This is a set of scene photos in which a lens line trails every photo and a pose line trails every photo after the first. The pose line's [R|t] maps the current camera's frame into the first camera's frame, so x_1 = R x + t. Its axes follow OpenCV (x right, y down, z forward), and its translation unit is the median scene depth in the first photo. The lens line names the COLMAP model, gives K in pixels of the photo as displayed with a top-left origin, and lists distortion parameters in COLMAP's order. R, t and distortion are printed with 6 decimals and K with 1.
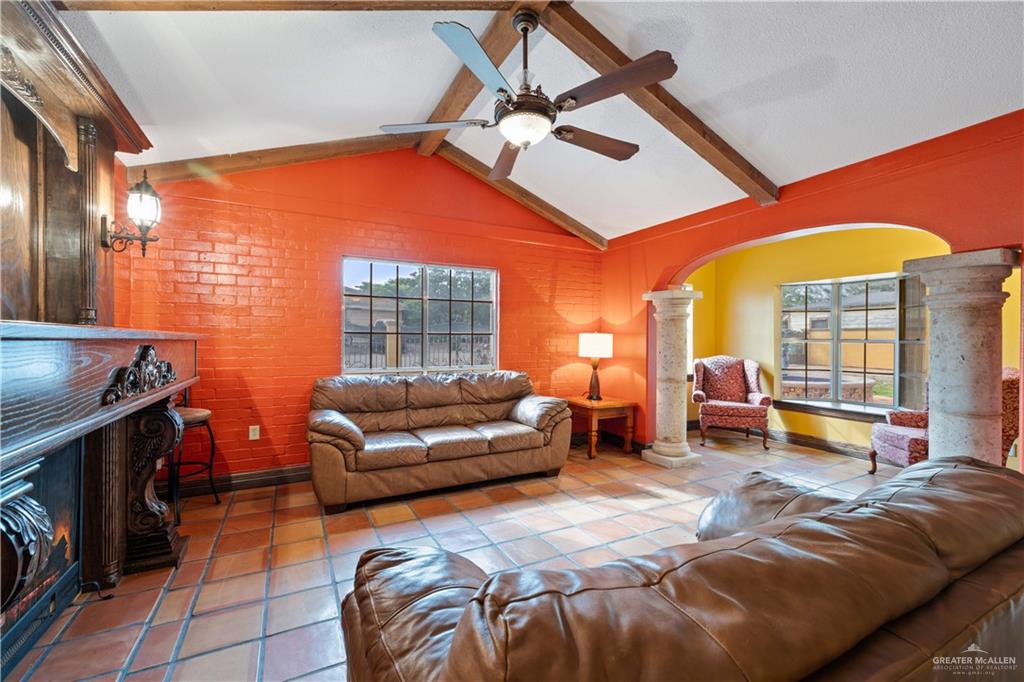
lens RADIAL K [[432.2, 0, 515.0], [0, 432.2, 337.5], [0, 0, 1]] dist [0.000785, 0.000073]
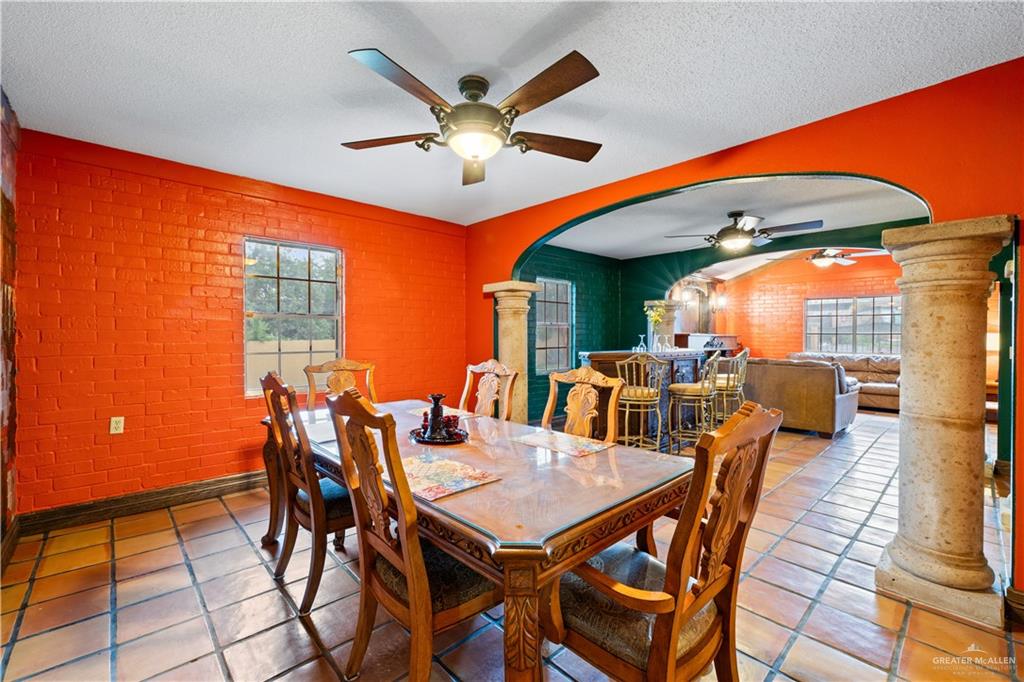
lens RADIAL K [[432.2, 0, 511.8], [0, 432.2, 339.9], [0, 0, 1]] dist [0.000785, 0.000073]
pose [[0.258902, 0.005459, -0.965888, 1.505736], [-0.006993, 0.999968, 0.003777, 0.023757], [0.965878, 0.005777, 0.258932, -1.132487]]
